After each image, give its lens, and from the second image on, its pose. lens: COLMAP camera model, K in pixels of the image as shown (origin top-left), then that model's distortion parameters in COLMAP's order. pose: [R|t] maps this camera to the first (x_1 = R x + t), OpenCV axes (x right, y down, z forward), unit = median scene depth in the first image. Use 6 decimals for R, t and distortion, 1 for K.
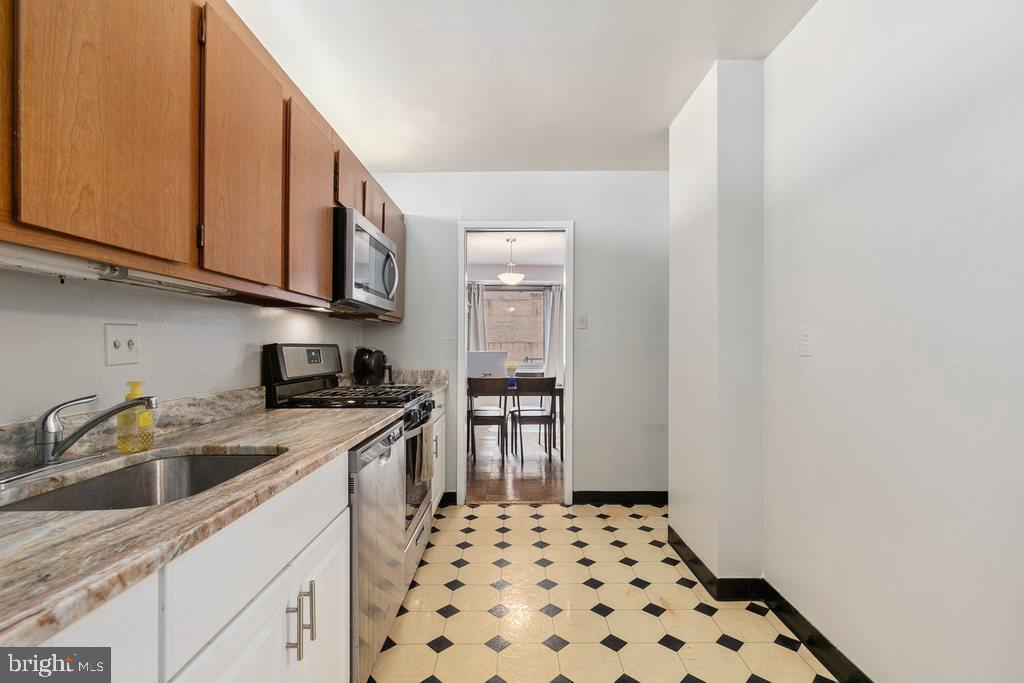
lens RADIAL K [[465.1, 0, 508.1], [0, 465.1, 344.0], [0, 0, 1]] dist [0.003367, -0.000780]
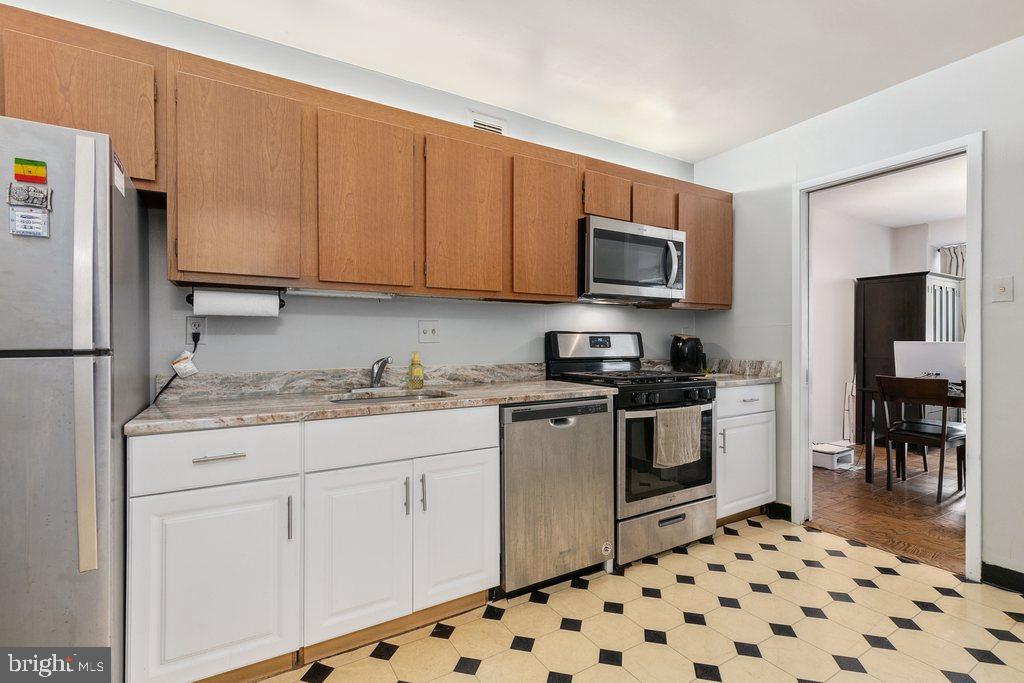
lens RADIAL K [[464.9, 0, 512.0], [0, 464.9, 341.5], [0, 0, 1]] dist [0.007498, -0.001305]
pose [[0.518614, 0.003641, -0.855001, 0.729028], [0.005054, 0.999960, 0.007324, 0.022065], [0.854994, -0.008119, 0.518575, 0.271856]]
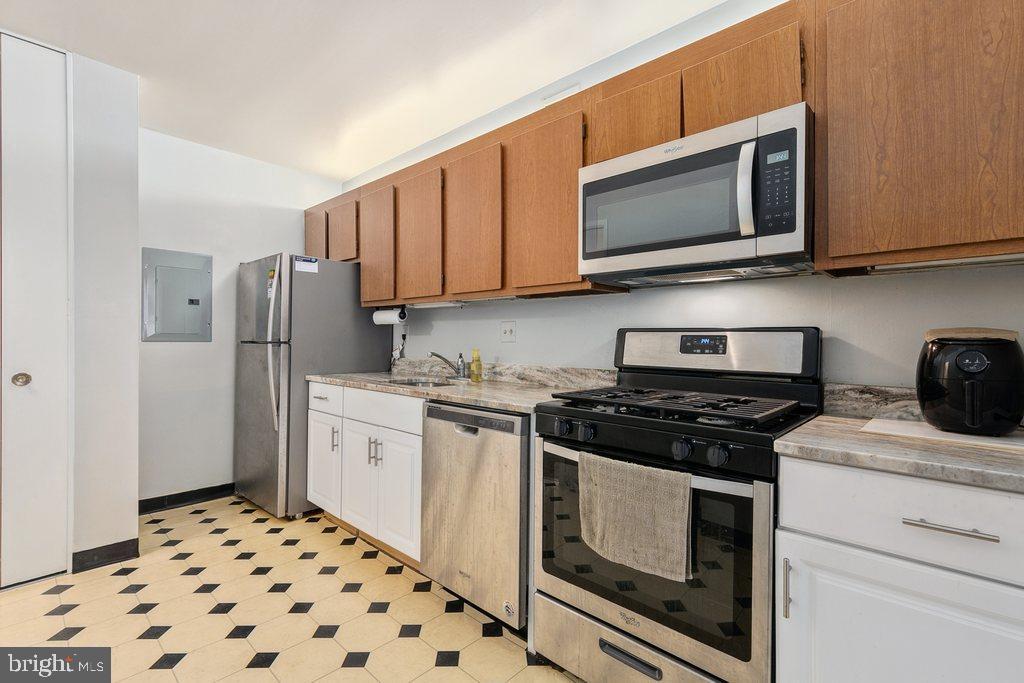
lens RADIAL K [[464.9, 0, 512.0], [0, 464.9, 341.5], [0, 0, 1]] dist [0.007498, -0.001305]
pose [[-0.677142, -0.001785, -0.735850, 0.484454], [-0.003508, 0.999994, 0.000803, 0.032428], [0.735844, 0.003125, -0.677144, 1.894498]]
